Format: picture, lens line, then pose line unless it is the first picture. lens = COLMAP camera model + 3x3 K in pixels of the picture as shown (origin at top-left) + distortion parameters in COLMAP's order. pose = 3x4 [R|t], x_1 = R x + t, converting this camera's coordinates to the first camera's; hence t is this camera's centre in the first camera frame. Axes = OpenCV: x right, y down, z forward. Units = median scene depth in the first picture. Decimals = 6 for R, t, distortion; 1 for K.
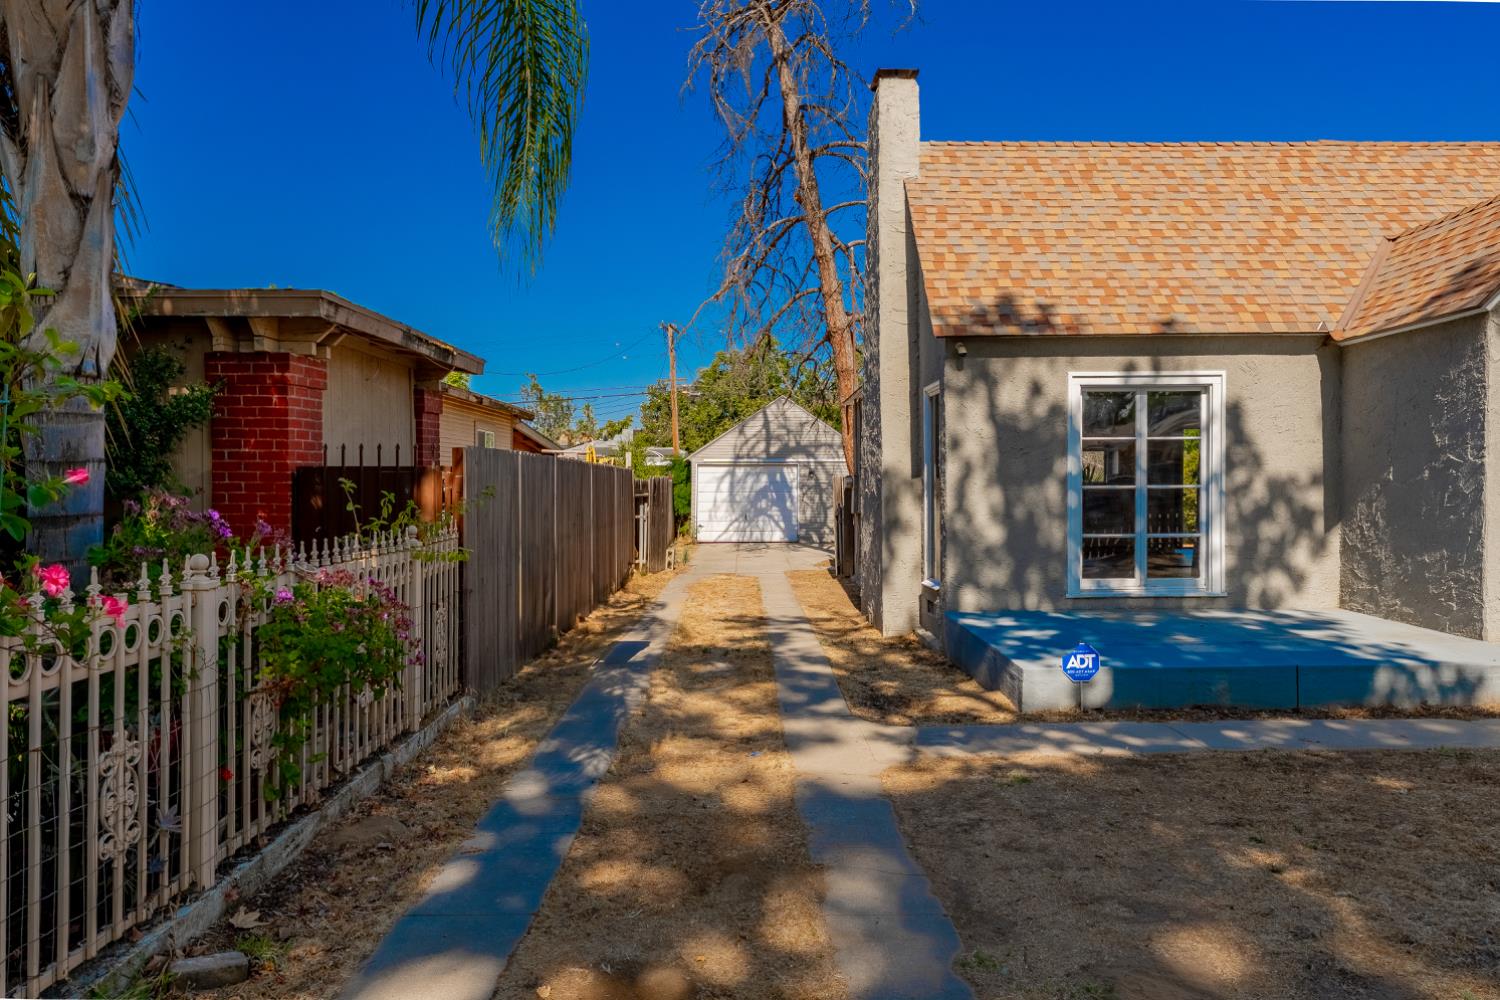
lens RADIAL K [[996.1, 0, 755.1], [0, 996.1, 503.4], [0, 0, 1]] dist [-0.013161, 0.005832]
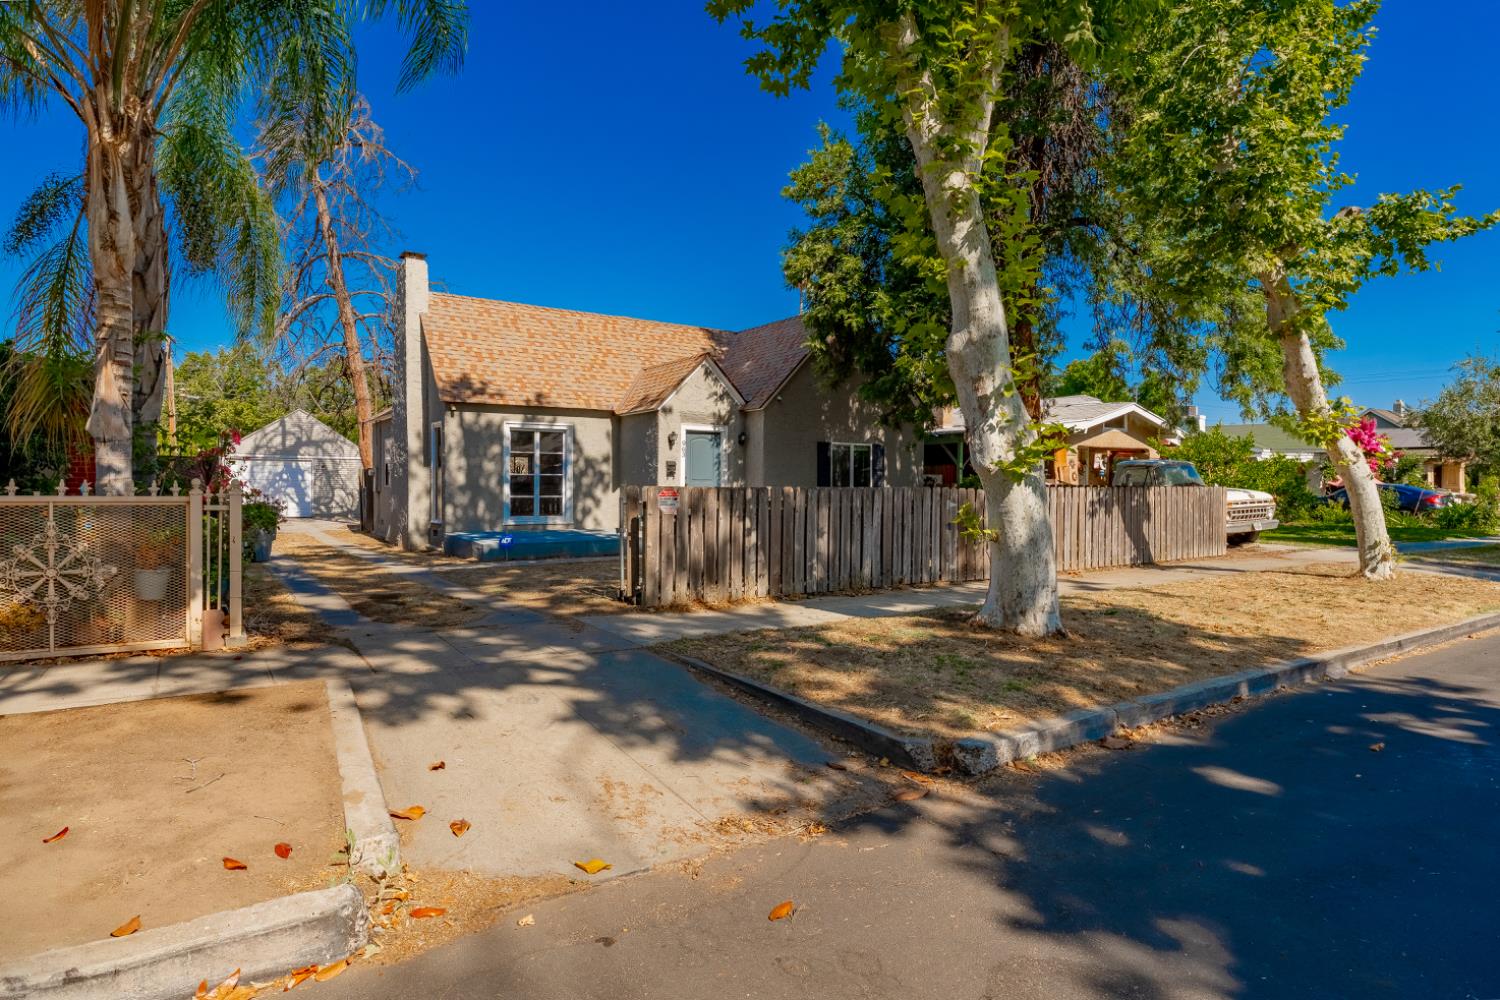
lens RADIAL K [[821.6, 0, 760.9], [0, 821.6, 489.6], [0, 0, 1]] dist [-0.002037, -0.003348]
pose [[0.824420, 0.008042, 0.565921, -0.222542], [-0.005814, 0.999967, -0.005740, 0.024687], [-0.565948, 0.001442, 0.824439, -0.750868]]
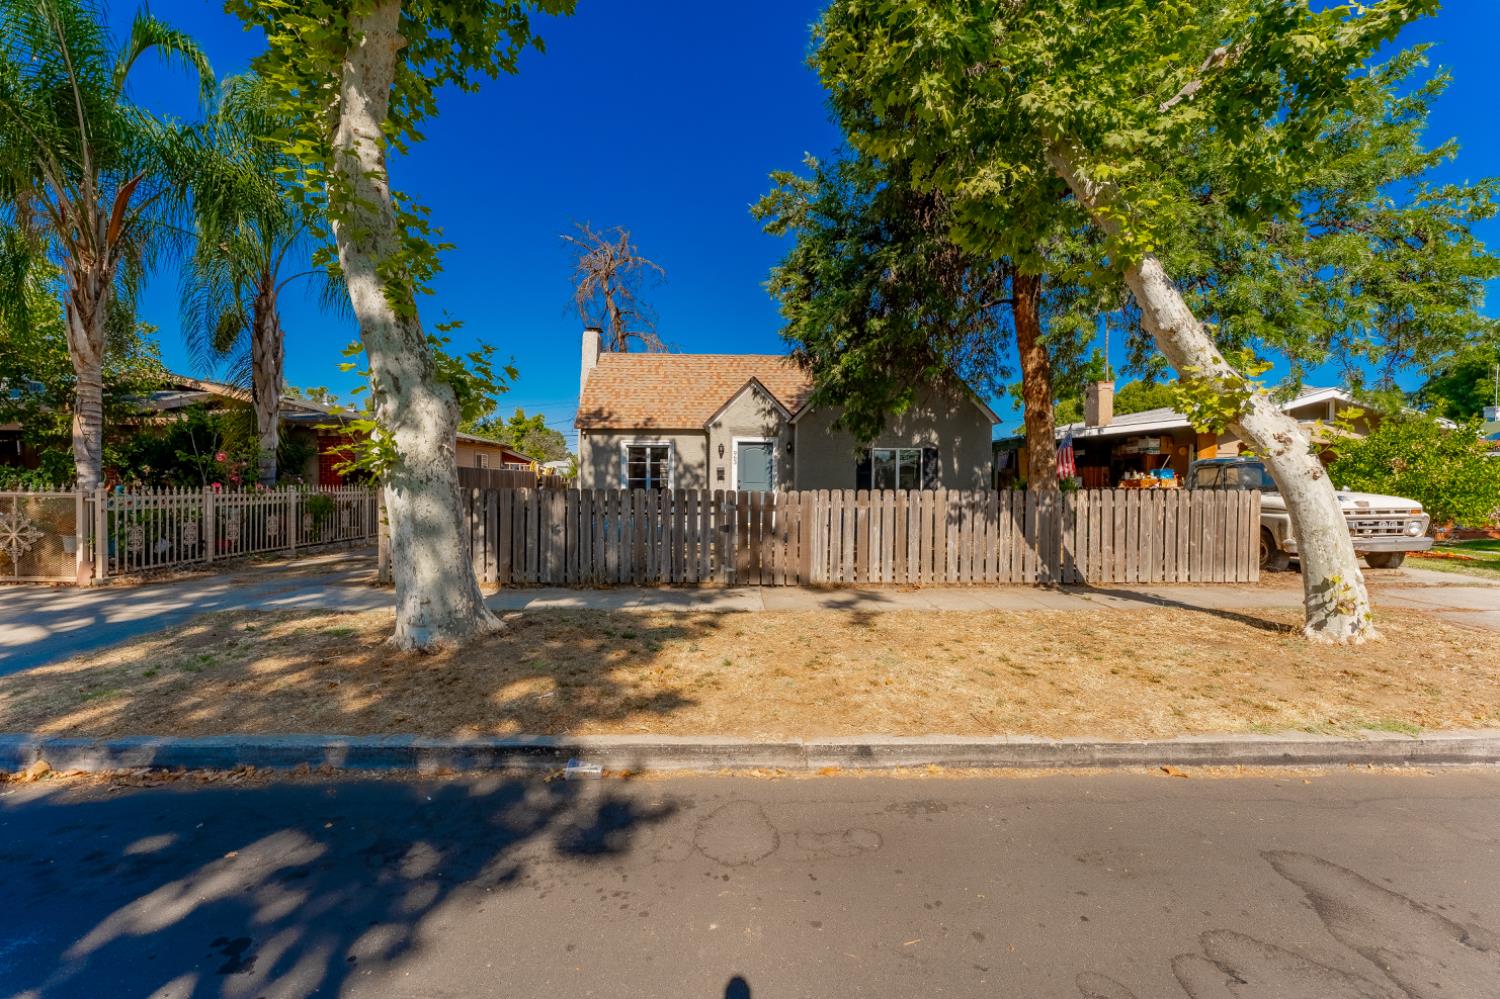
lens RADIAL K [[603.6, 0, 760.4], [0, 603.6, 496.1], [0, 0, 1]] dist [0.000438, -0.000656]
pose [[0.999350, 0.012068, 0.033973, 0.630911], [-0.012415, 0.999873, 0.010027, 0.014576], [-0.033848, -0.010442, 0.999372, -0.793782]]
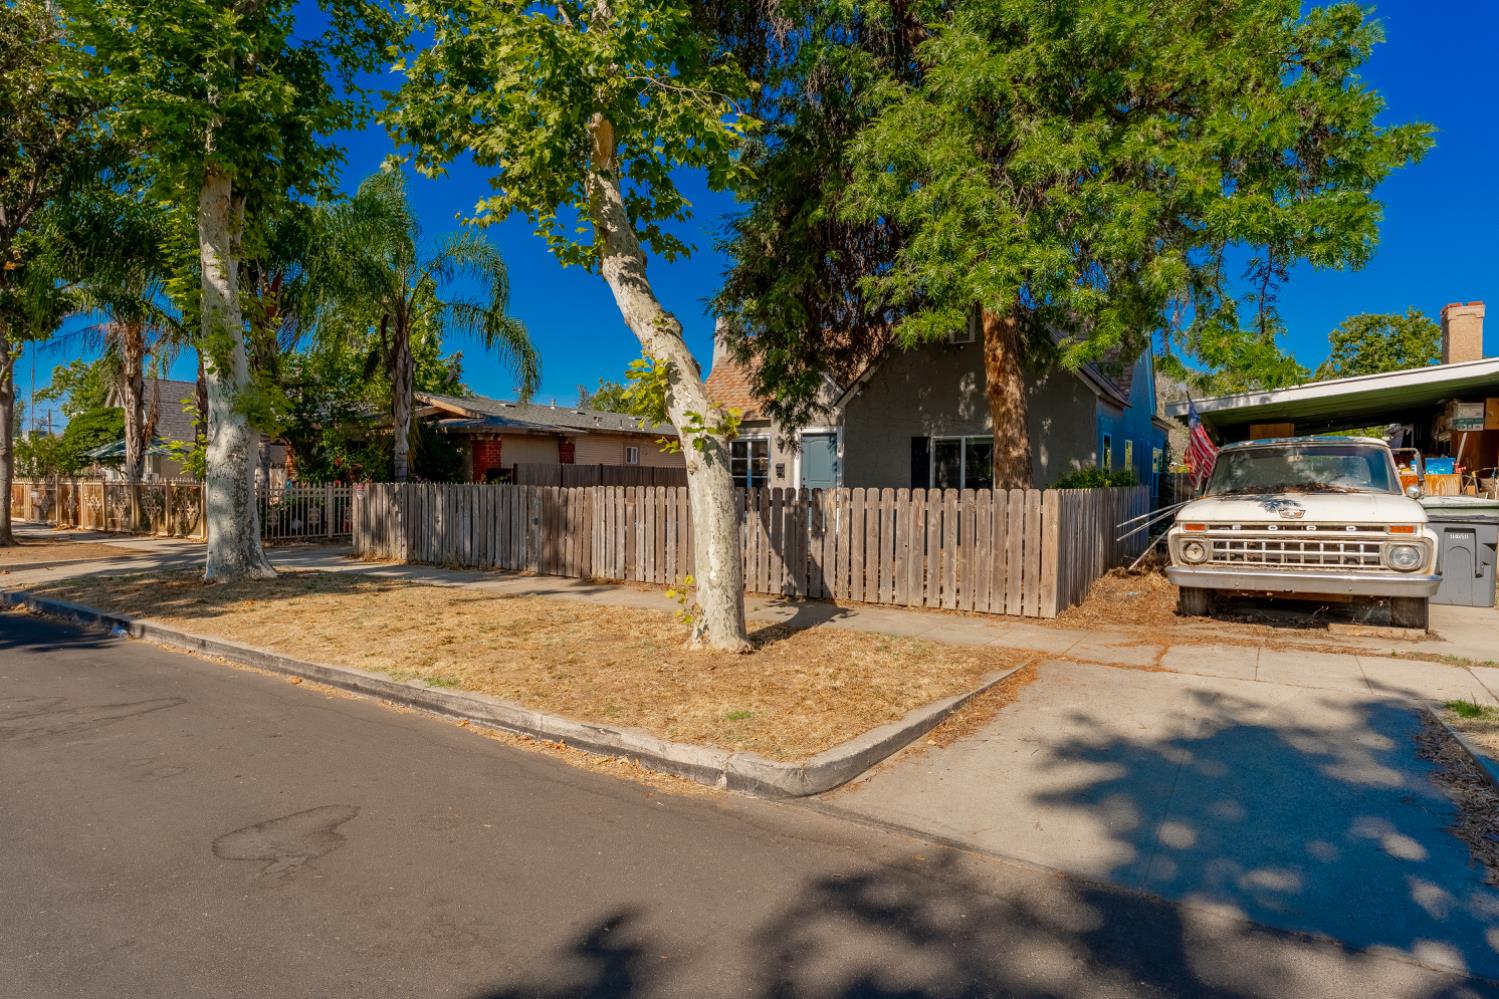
lens RADIAL K [[821.0, 0, 773.6], [0, 821.0, 502.2], [0, 0, 1]] dist [-0.002037, -0.003348]
pose [[0.849673, 0.027149, -0.526611, 1.536008], [-0.018523, 0.999594, 0.021648, 0.006006], [0.526985, -0.008639, 0.849831, -0.818405]]
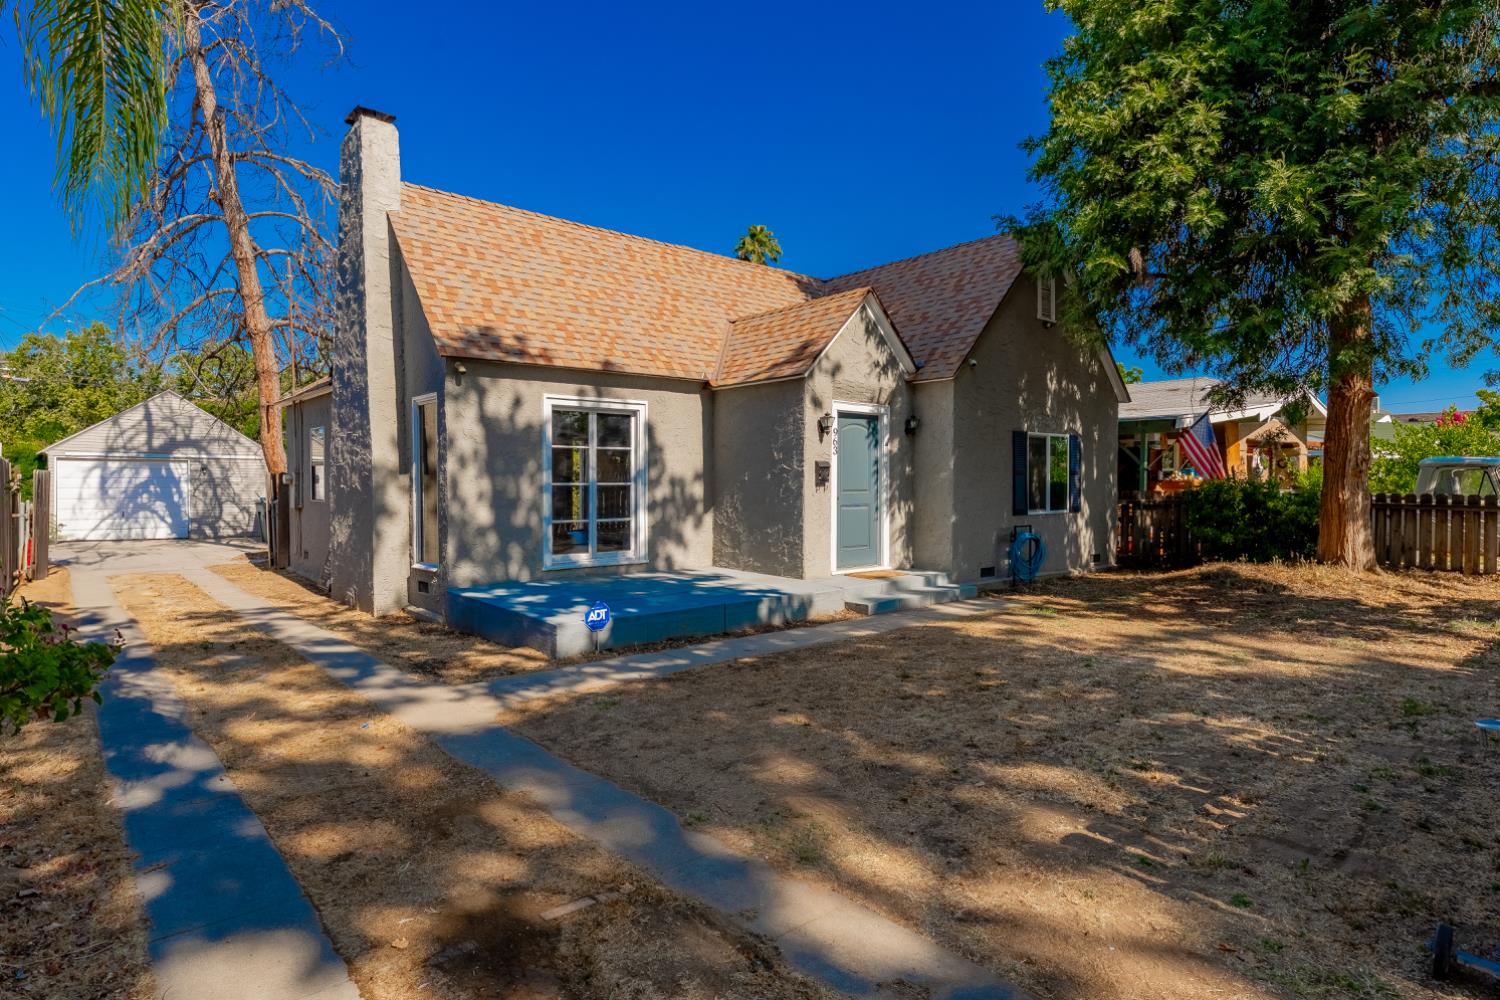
lens RADIAL K [[821.6, 0, 757.9], [0, 821.6, 495.8], [0, 0, 1]] dist [-0.002037, -0.003348]
pose [[0.759613, -0.004208, 0.650362, -0.150695], [0.004953, 0.999988, 0.000686, -0.000071], [-0.650357, 0.002700, 0.759624, 0.017013]]
